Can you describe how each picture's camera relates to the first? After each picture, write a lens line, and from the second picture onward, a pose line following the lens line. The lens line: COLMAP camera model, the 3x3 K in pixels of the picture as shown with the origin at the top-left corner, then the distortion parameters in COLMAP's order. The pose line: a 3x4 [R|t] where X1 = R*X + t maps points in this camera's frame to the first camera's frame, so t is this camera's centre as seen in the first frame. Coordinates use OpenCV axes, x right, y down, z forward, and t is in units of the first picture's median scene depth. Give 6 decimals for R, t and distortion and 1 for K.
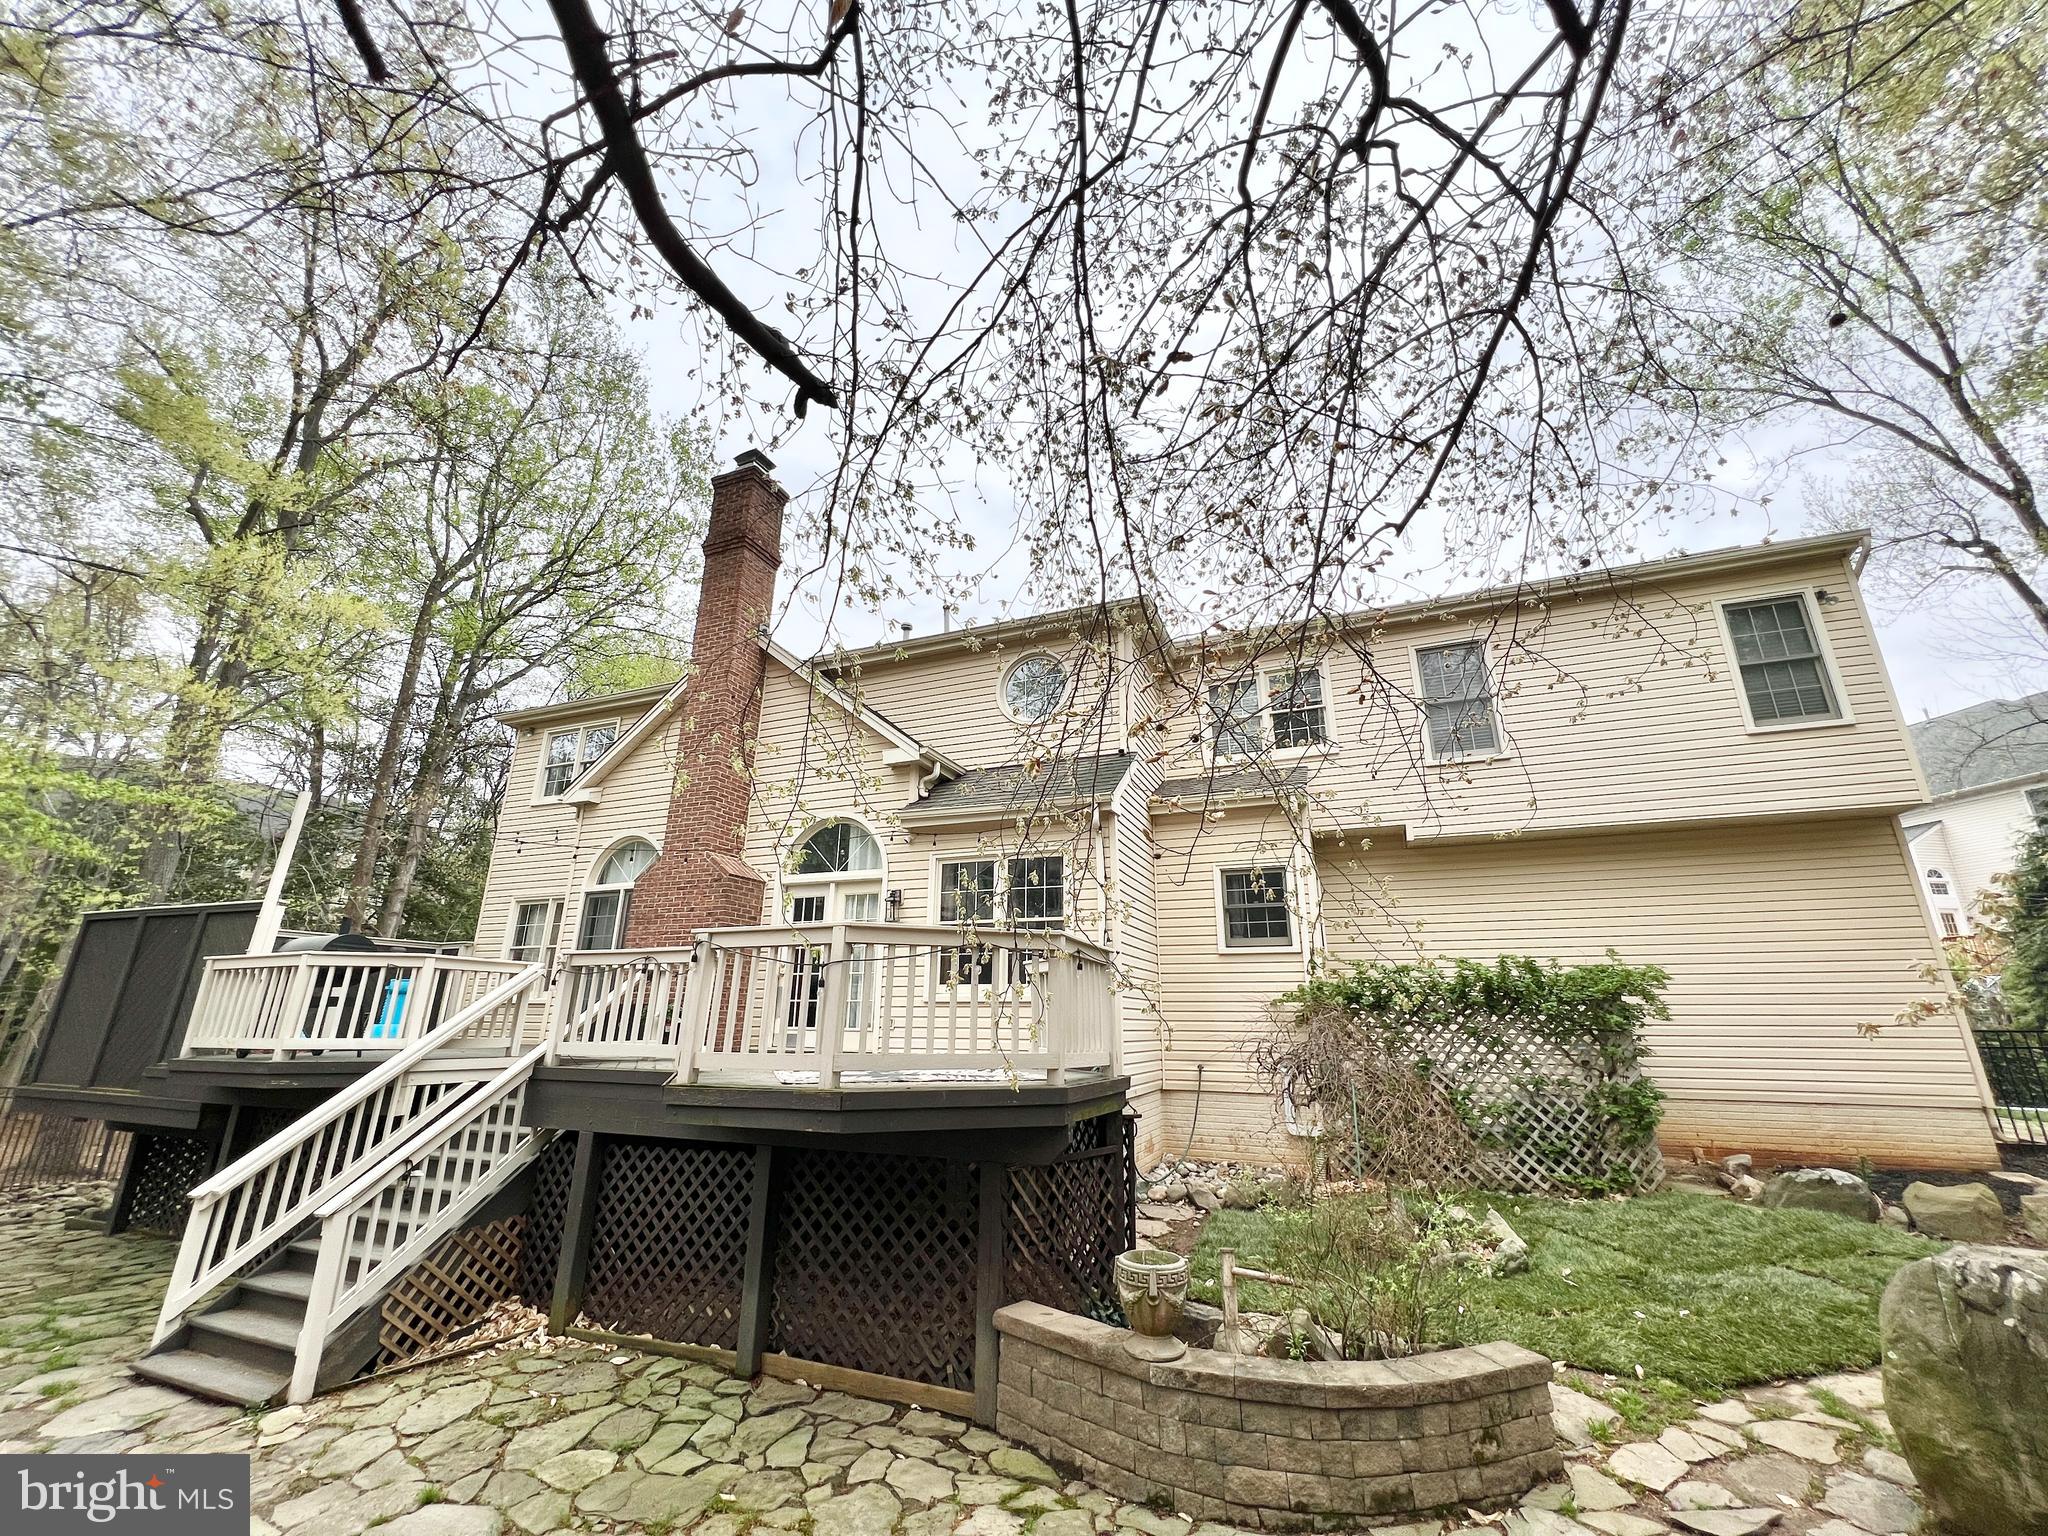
lens RADIAL K [[826.6, 0, 1024.0], [0, 826.6, 768.0], [0, 0, 1]] dist [0.006404, -0.000201]
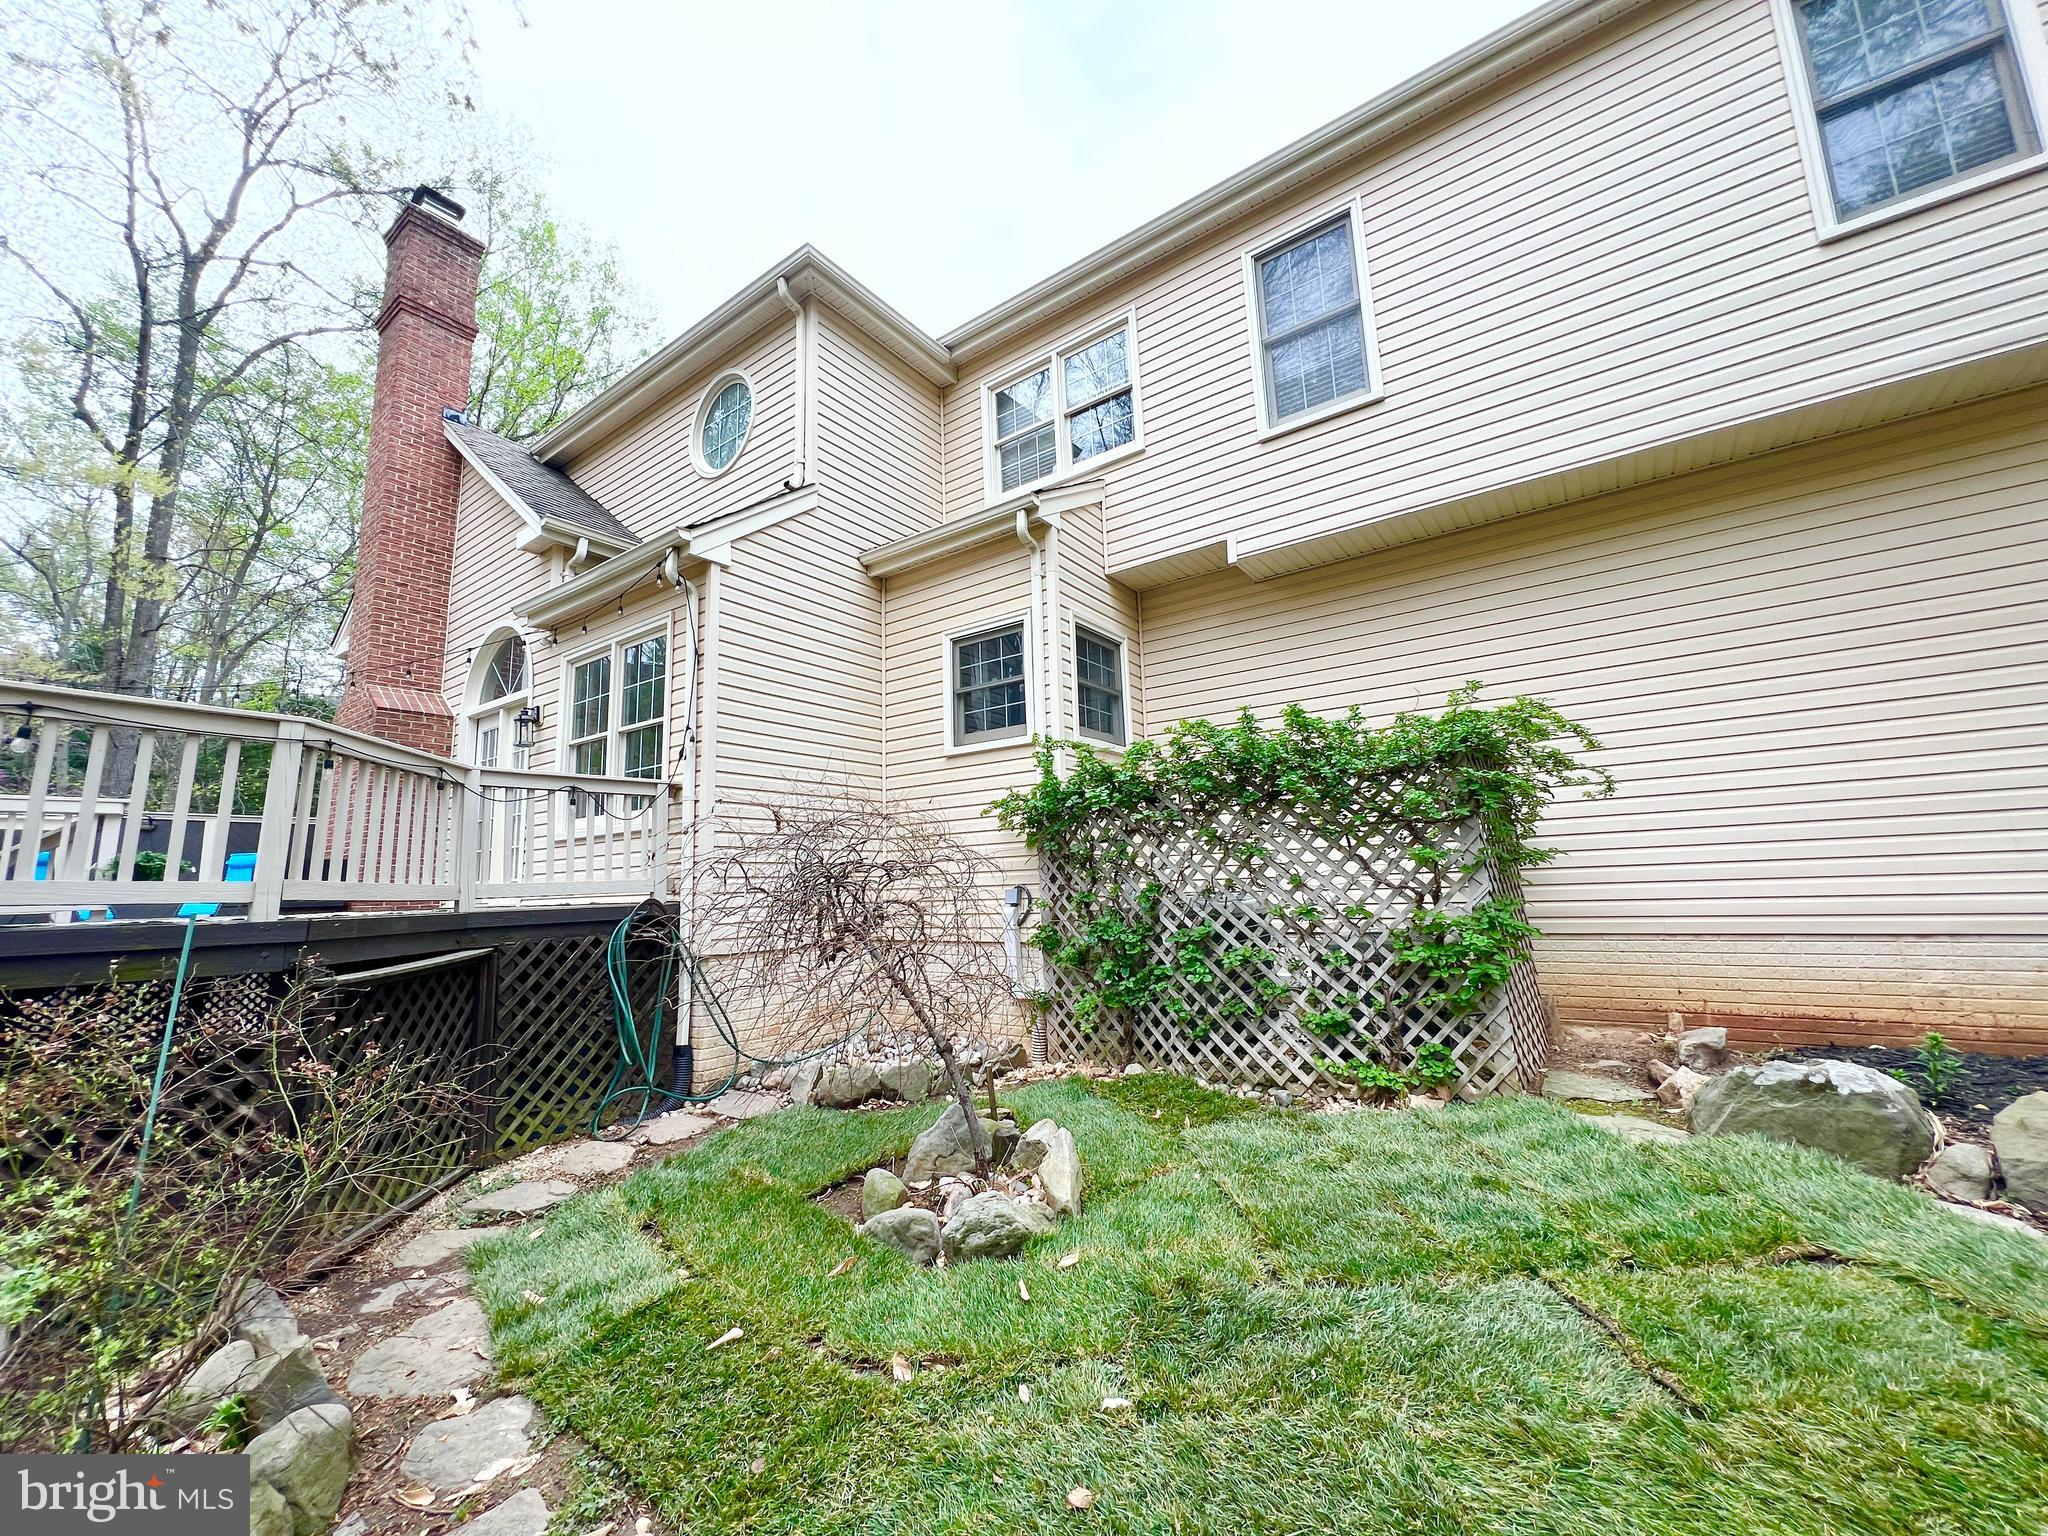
lens RADIAL K [[814.4, 0, 1024.0], [0, 814.4, 768.0], [0, 0, 1]] dist [0.000243, 0.000028]
pose [[0.969997, -0.072082, -0.232186, 0.568956], [0.107059, 0.984097, 0.141742, 0.175729], [0.218276, -0.162347, 0.962288, 0.420768]]
